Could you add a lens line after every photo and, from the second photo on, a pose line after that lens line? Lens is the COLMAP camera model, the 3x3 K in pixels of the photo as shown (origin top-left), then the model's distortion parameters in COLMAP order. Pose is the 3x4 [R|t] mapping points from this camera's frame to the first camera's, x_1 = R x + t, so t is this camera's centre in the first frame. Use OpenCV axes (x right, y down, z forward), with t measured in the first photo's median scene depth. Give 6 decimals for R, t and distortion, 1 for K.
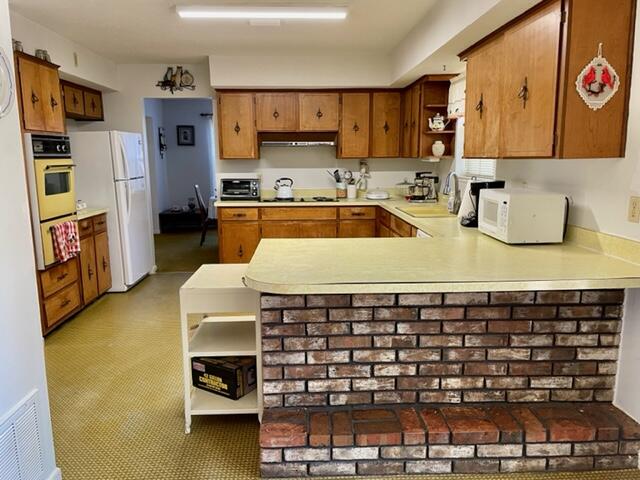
lens RADIAL K [[487.9, 0, 317.2], [0, 487.9, 238.6], [0, 0, 1]] dist [0.115100, -0.130417]
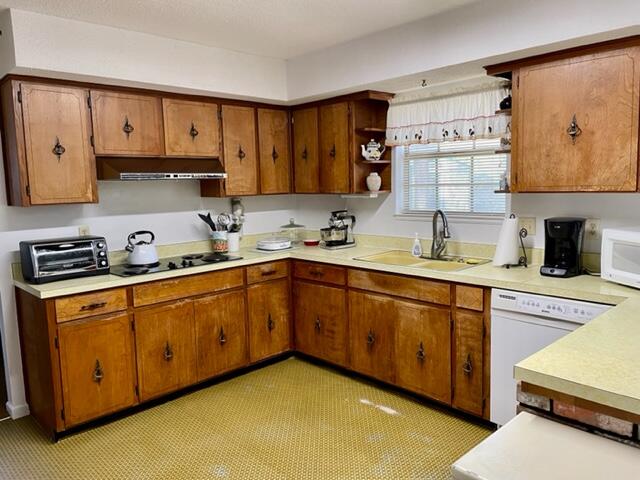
lens RADIAL K [[473.4, 0, 322.3], [0, 473.4, 236.7], [0, 0, 1]] dist [0.046270, -0.111961]
pose [[0.742834, -0.088275, 0.663631, -0.364765], [0.132240, 0.991085, -0.016190, -0.095714], [-0.656285, 0.099785, 0.747885, 0.502828]]
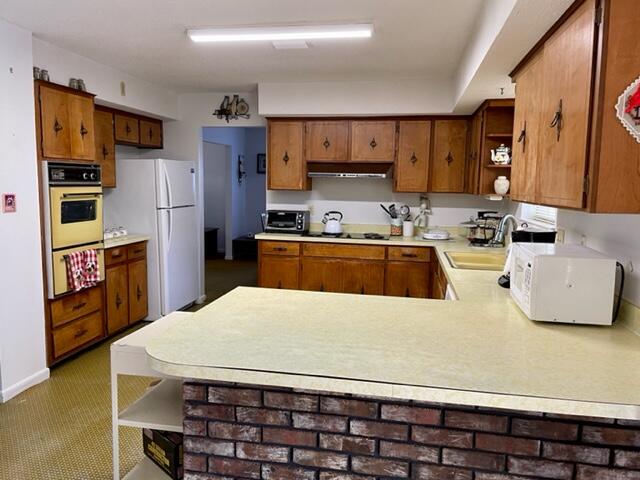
lens RADIAL K [[487.6, 0, 323.0], [0, 487.6, 241.3], [0, 0, 1]] dist [0.103240, -0.117765]
pose [[0.976043, 0.051671, -0.211353, 0.137663], [-0.061760, 0.997231, -0.041415, -0.034601], [0.208628, 0.053476, 0.976532, 0.121312]]
